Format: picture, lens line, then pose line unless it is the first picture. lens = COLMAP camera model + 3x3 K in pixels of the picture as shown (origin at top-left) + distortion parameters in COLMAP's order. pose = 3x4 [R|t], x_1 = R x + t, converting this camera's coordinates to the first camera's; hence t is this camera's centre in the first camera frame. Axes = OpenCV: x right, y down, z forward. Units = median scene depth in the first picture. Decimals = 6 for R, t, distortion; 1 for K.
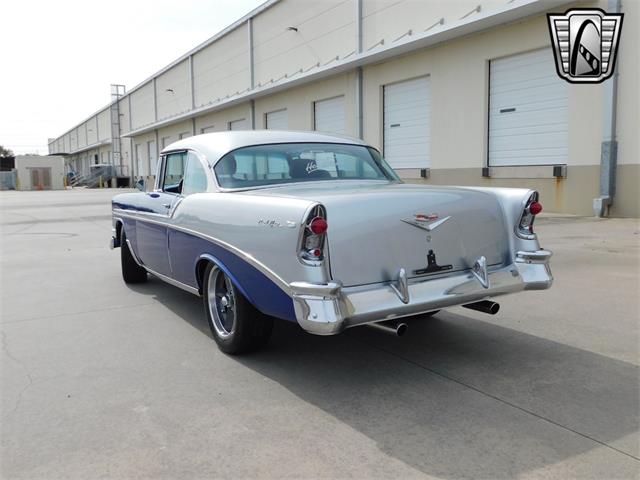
lens RADIAL K [[554.5, 0, 322.5], [0, 554.5, 231.8], [0, 0, 1]] dist [-0.010306, -0.000865]
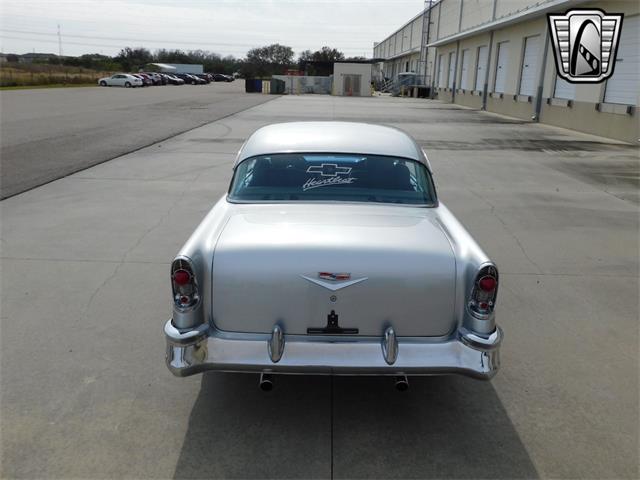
lens RADIAL K [[554.5, 0, 322.5], [0, 554.5, 231.8], [0, 0, 1]] dist [-0.010306, -0.000865]
pose [[0.850259, 0.179056, -0.494974, 0.153932], [-0.095665, 0.977269, 0.189193, -0.067979], [0.517598, -0.113511, 0.848061, 0.049890]]
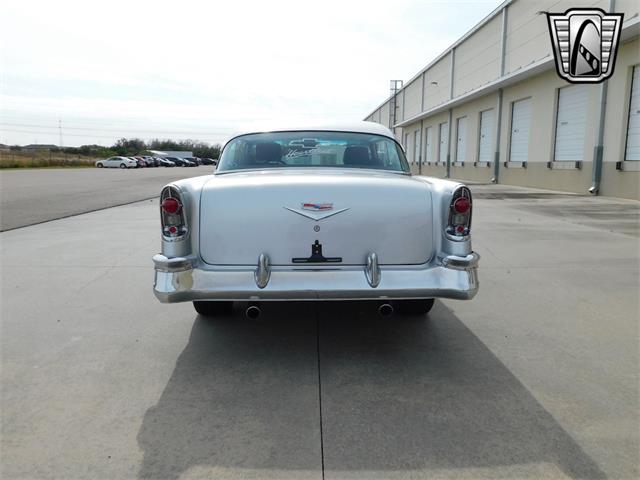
lens RADIAL K [[515.2, 0, 321.5], [0, 515.2, 231.6], [0, 0, 1]] dist [-0.003269, 0.002414]
pose [[0.870354, 0.089327, -0.484257, 0.158929], [-0.074001, 0.995968, 0.050716, -0.007217], [0.486834, -0.008305, 0.873455, 0.050142]]
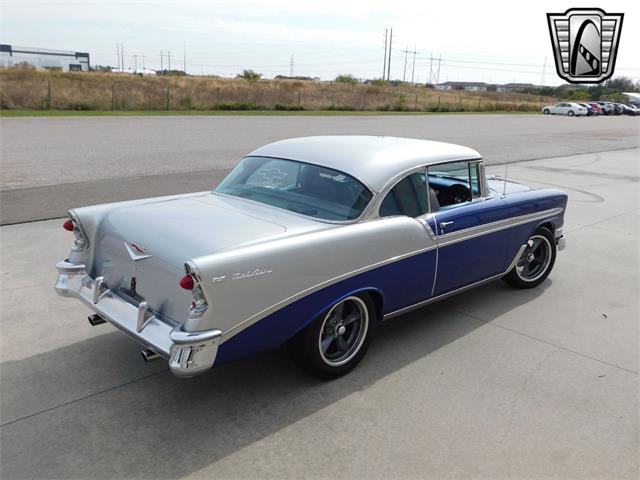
lens RADIAL K [[554.5, 0, 322.5], [0, 554.5, 231.8], [0, 0, 1]] dist [-0.010306, -0.000865]
pose [[0.227244, 0.262550, -0.937778, 0.323722], [-0.139708, 0.961800, 0.235421, -0.092332], [0.963764, 0.077517, 0.255244, 0.264454]]
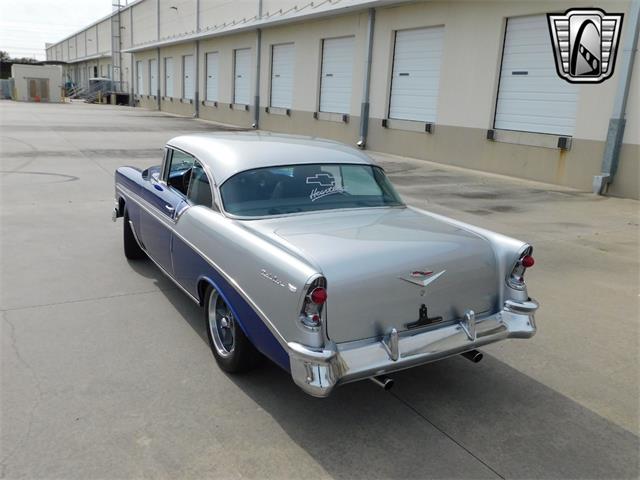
lens RADIAL K [[554.5, 0, 322.5], [0, 554.5, 231.8], [0, 0, 1]] dist [-0.010306, -0.000865]
pose [[0.997448, 0.070676, 0.010151, -0.003884], [-0.071397, 0.988793, 0.131114, -0.055943], [-0.000770, -0.131504, 0.991315, -0.005975]]
